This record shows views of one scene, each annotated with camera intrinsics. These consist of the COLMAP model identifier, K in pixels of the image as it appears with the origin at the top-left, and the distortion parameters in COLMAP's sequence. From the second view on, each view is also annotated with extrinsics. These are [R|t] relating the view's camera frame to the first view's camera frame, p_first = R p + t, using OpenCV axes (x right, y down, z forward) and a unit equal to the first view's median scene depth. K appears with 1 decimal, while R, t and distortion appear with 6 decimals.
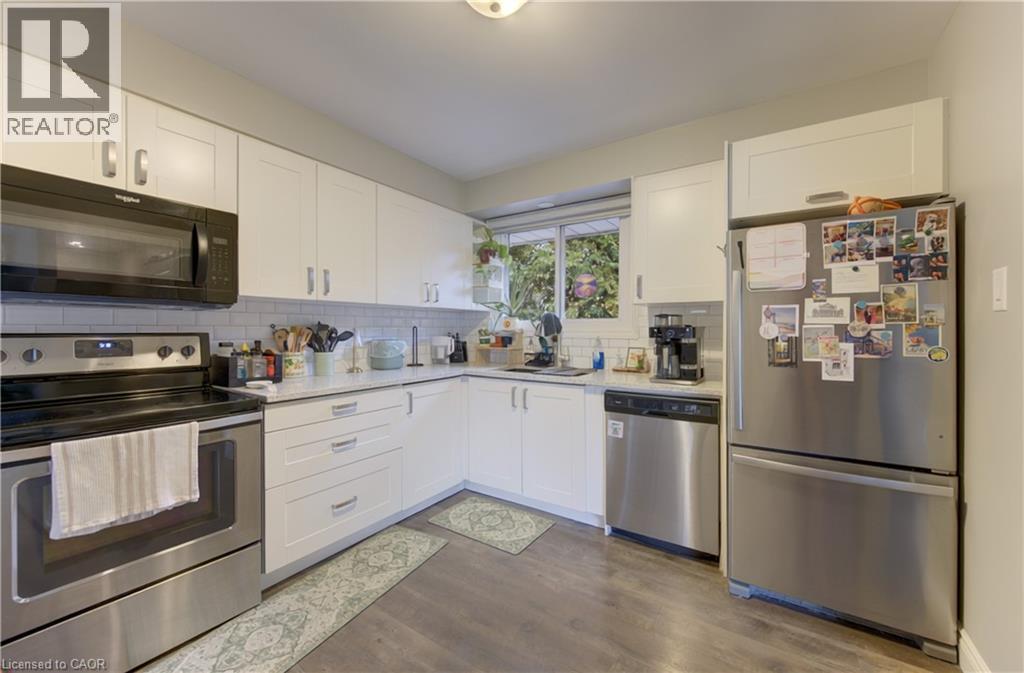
lens RADIAL K [[390.7, 0, 509.8], [0, 390.7, 331.0], [0, 0, 1]] dist [-0.001521, -0.000096]
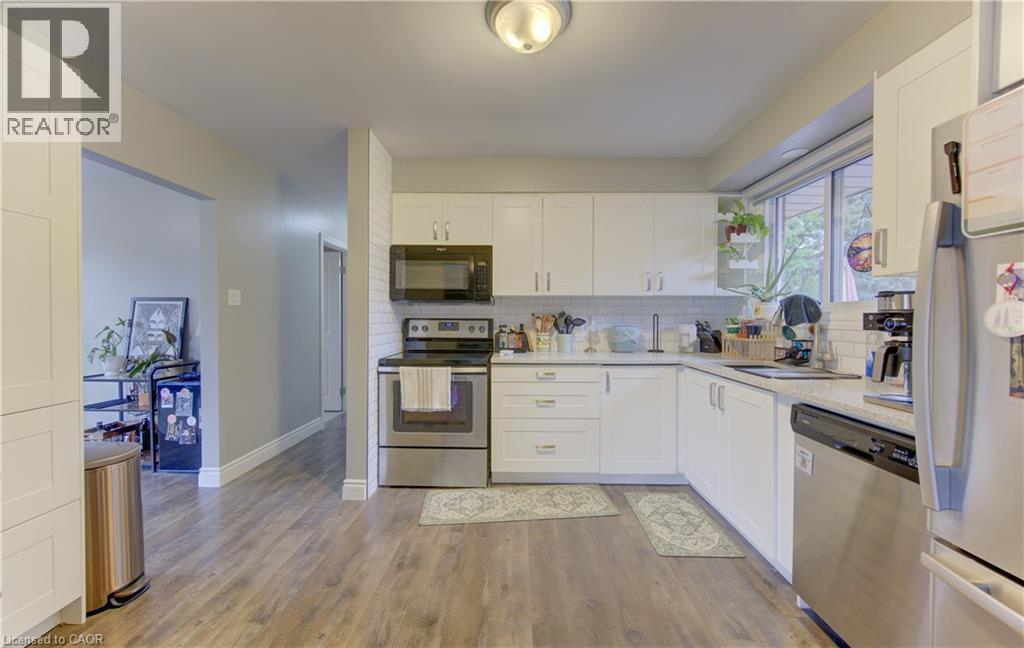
lens RADIAL K [[379.4, 0, 536.5], [0, 379.4, 321.0], [0, 0, 1]] dist [-0.000170, -0.000070]
pose [[0.553356, 0.008780, -0.832899, 0.626796], [-0.005887, 0.999961, 0.006630, 0.002423], [0.832924, 0.001235, 0.553385, 0.252309]]
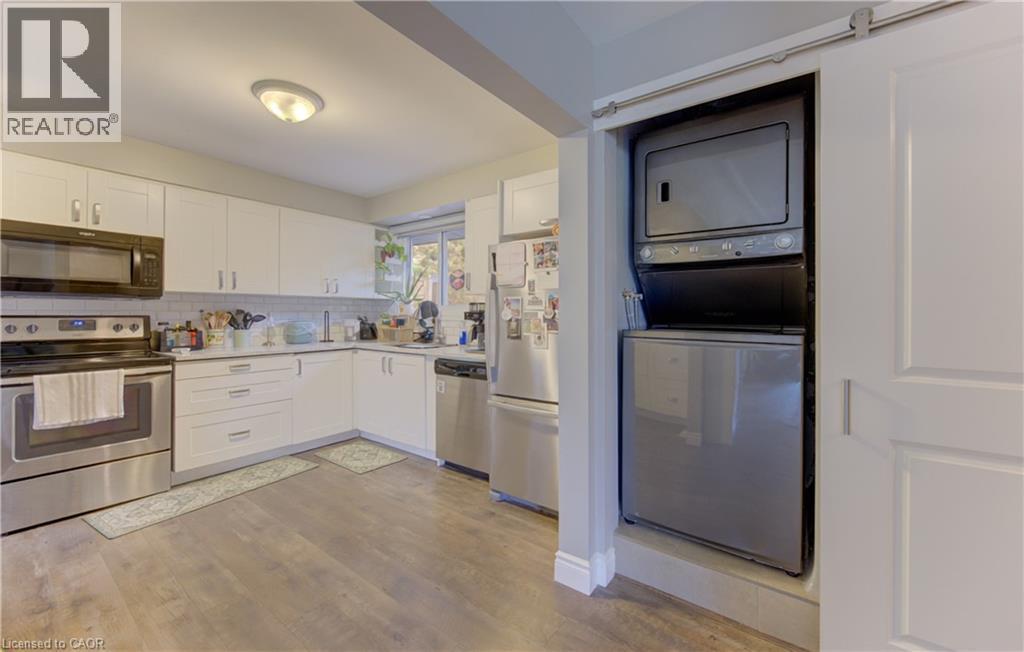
lens RADIAL K [[398.6, 0, 514.6], [0, 398.6, 311.3], [0, 0, 1]] dist [-0.001048, -0.000415]
pose [[0.998280, 0.000607, -0.058626, 0.671932], [-0.001255, 0.999939, -0.011018, 0.002913], [0.058615, 0.011072, 0.998219, -0.415207]]
